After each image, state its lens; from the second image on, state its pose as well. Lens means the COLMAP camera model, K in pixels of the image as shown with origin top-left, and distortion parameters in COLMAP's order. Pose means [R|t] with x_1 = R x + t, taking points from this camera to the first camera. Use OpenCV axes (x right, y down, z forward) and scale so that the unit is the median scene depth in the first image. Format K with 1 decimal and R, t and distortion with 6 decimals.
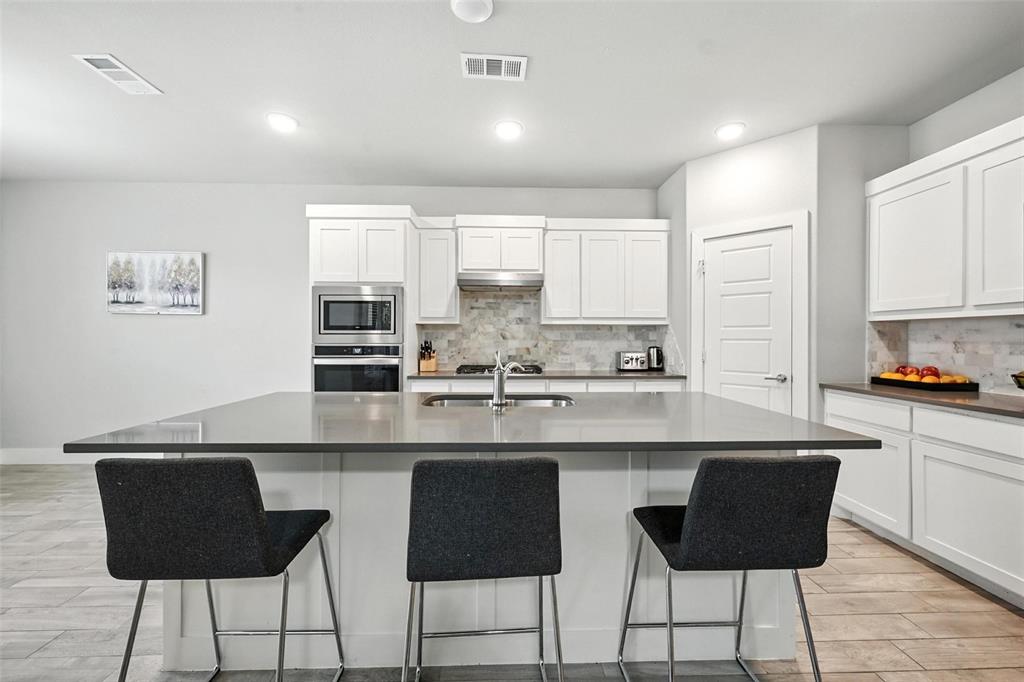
lens RADIAL K [[404.5, 0, 513.2], [0, 404.5, 338.8], [0, 0, 1]] dist [-0.002392, -0.000225]
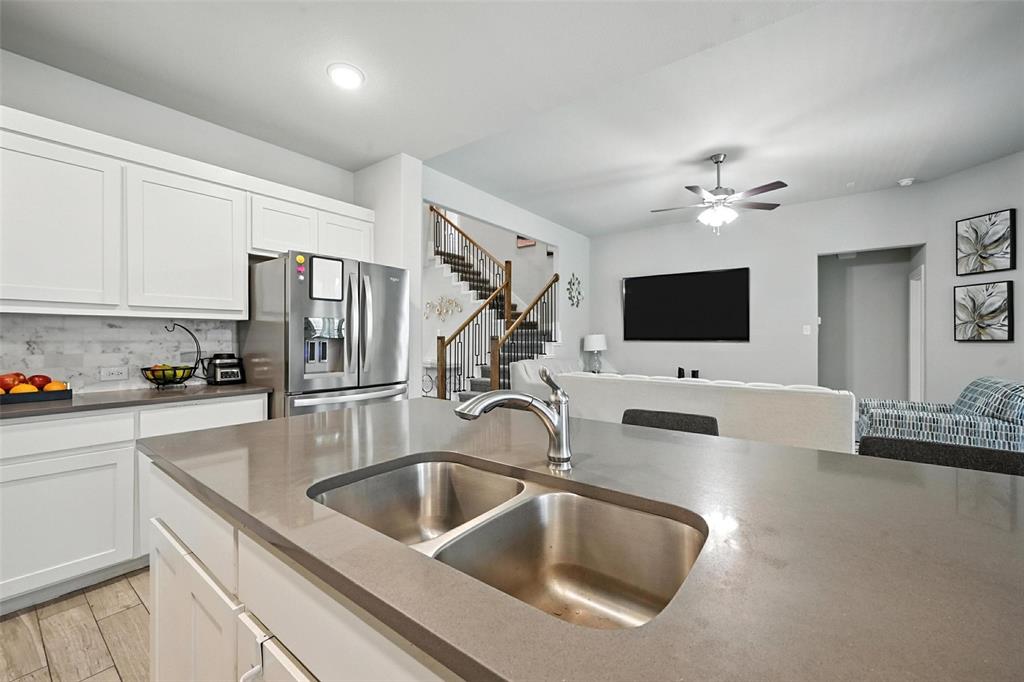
lens RADIAL K [[404.5, 0, 513.2], [0, 404.5, 338.8], [0, 0, 1]] dist [-0.002392, -0.000225]
pose [[-0.780987, -0.002681, 0.624541, -0.254994], [0.001660, 0.999978, 0.006368, -0.002420], [-0.624545, 0.006010, -0.780966, 1.140248]]
